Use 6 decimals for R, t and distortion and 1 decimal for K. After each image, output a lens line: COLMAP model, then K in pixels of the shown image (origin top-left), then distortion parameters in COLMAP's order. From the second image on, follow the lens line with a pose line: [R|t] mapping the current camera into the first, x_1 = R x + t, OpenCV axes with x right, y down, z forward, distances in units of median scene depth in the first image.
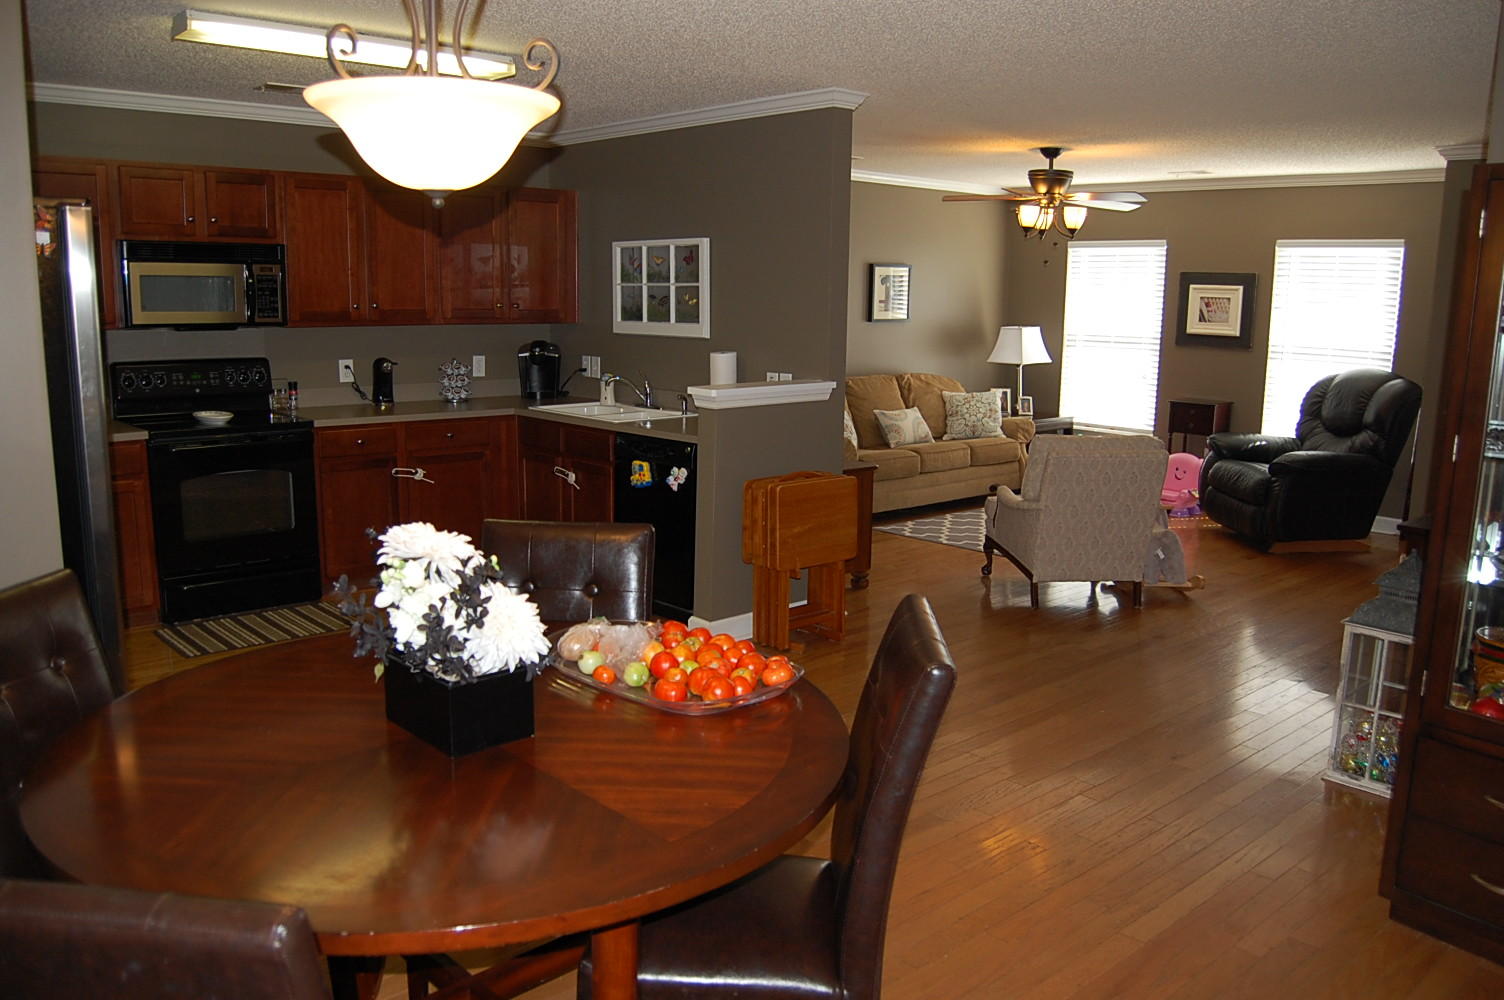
lens RADIAL K [[1184.8, 0, 752.0], [0, 1184.8, 500.0], [0, 0, 1]] dist [-0.078833, 0.006598]
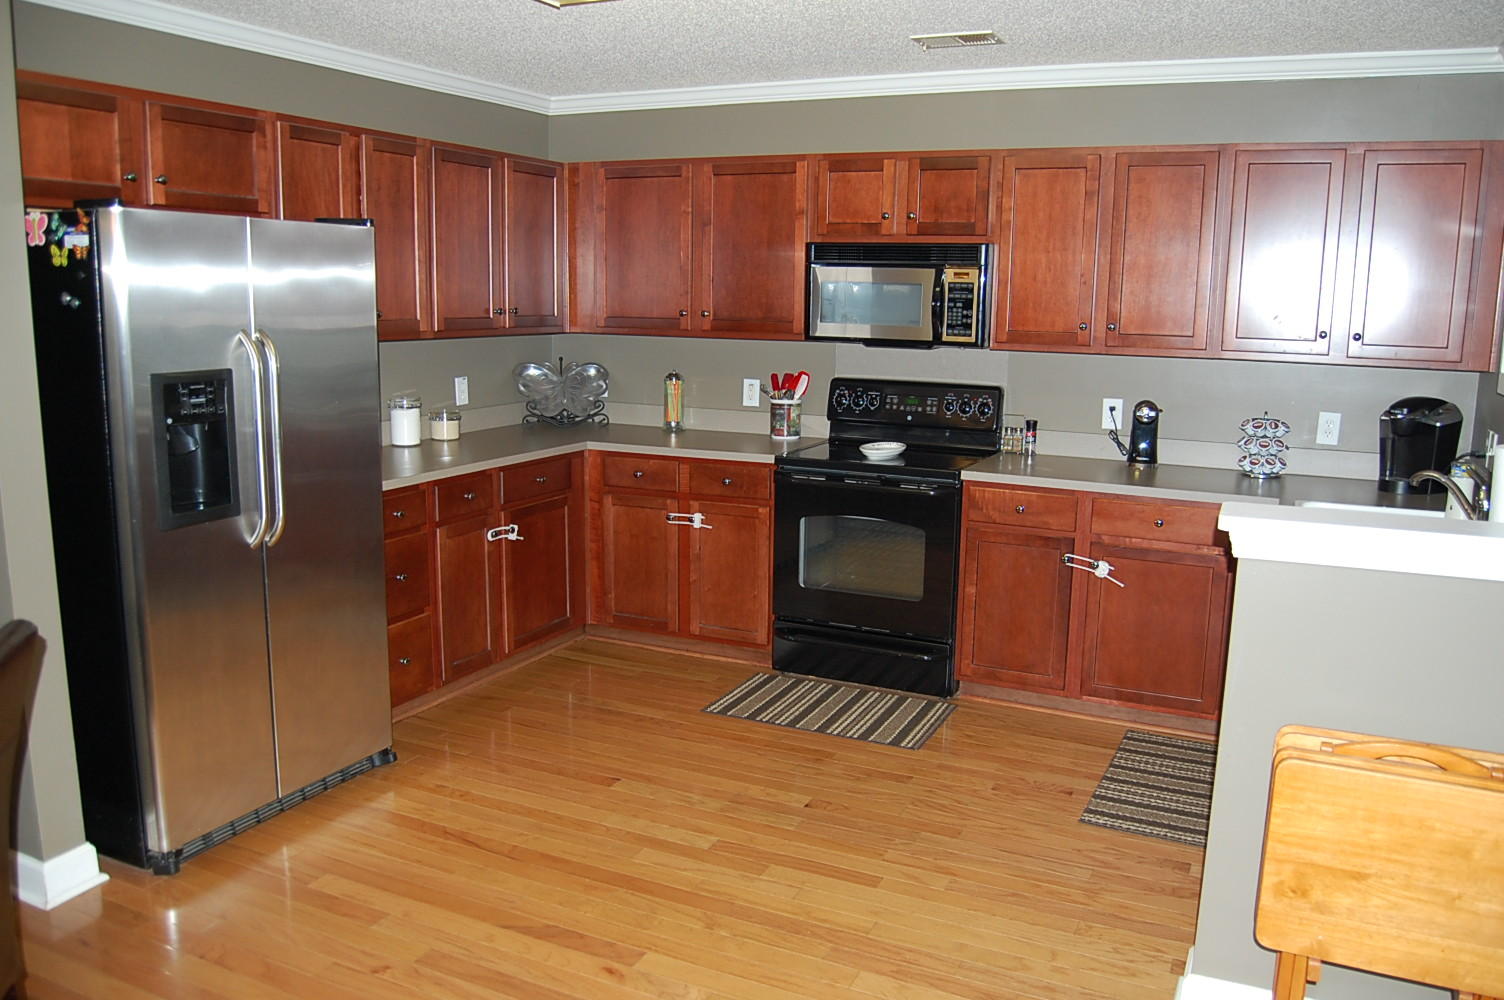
lens RADIAL K [[1184.8, 0, 752.0], [0, 1184.8, 500.0], [0, 0, 1]] dist [-0.078833, 0.006598]
pose [[0.379610, 0.152422, -0.912504, 0.287445], [-0.172471, 0.980703, 0.092064, -0.097988], [0.908928, 0.122432, 0.398573, 0.574869]]
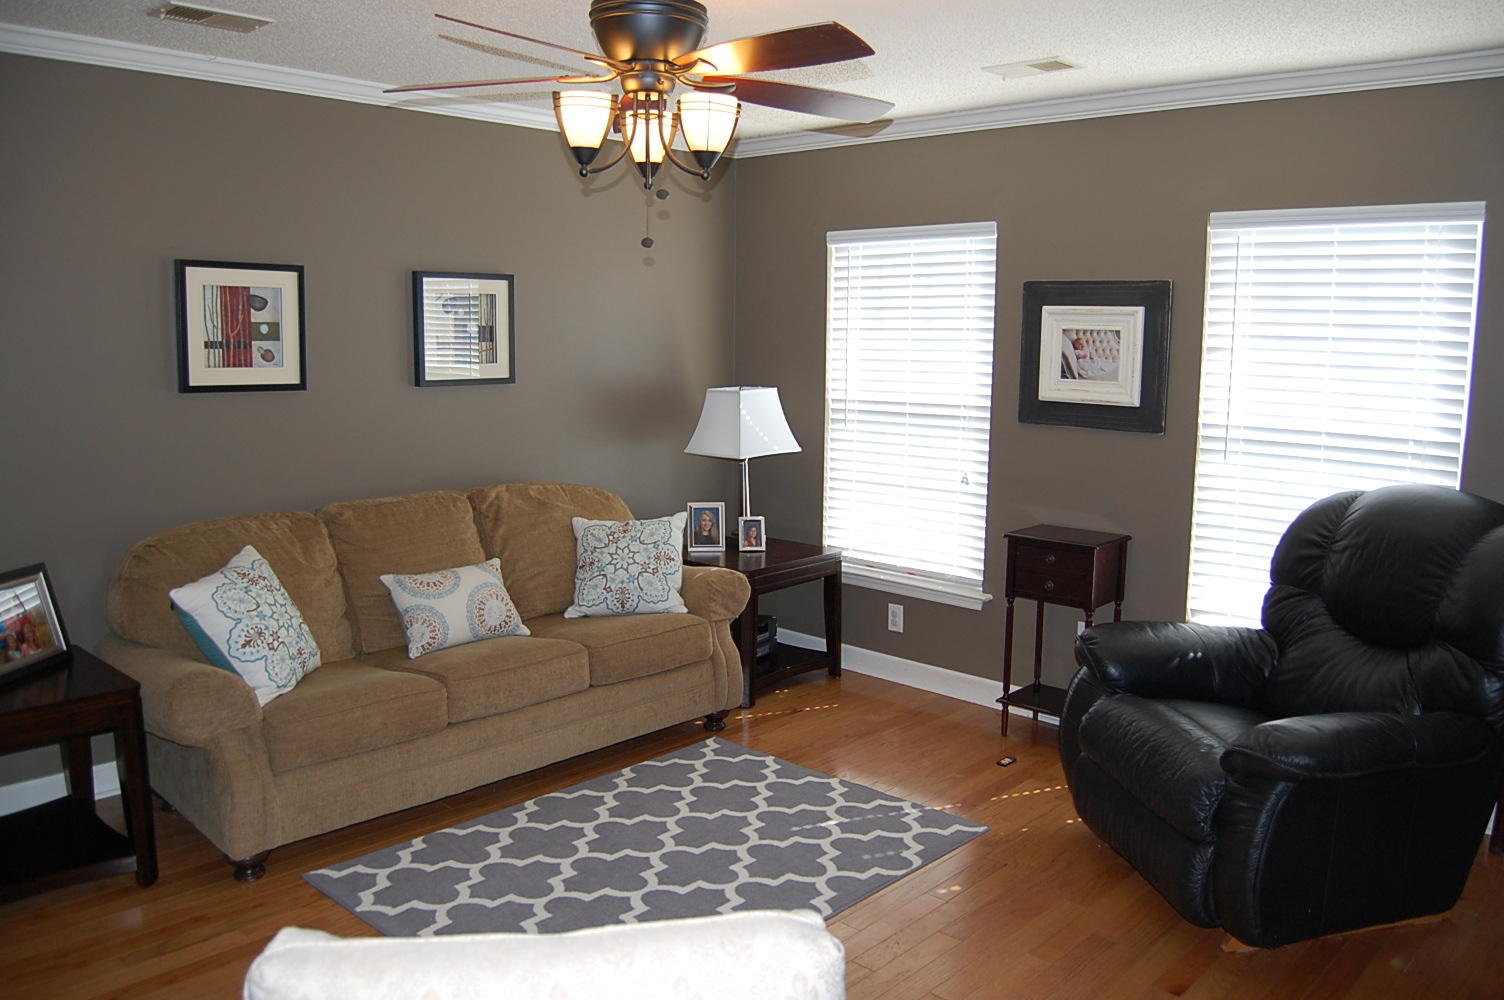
lens RADIAL K [[1184.8, 0, 752.0], [0, 1184.8, 500.0], [0, 0, 1]] dist [-0.078833, 0.006598]
pose [[0.996116, -0.016937, 0.086411, 0.065324], [0.019534, 0.999380, -0.029294, -0.027958], [-0.085861, 0.030868, 0.995829, 0.161528]]
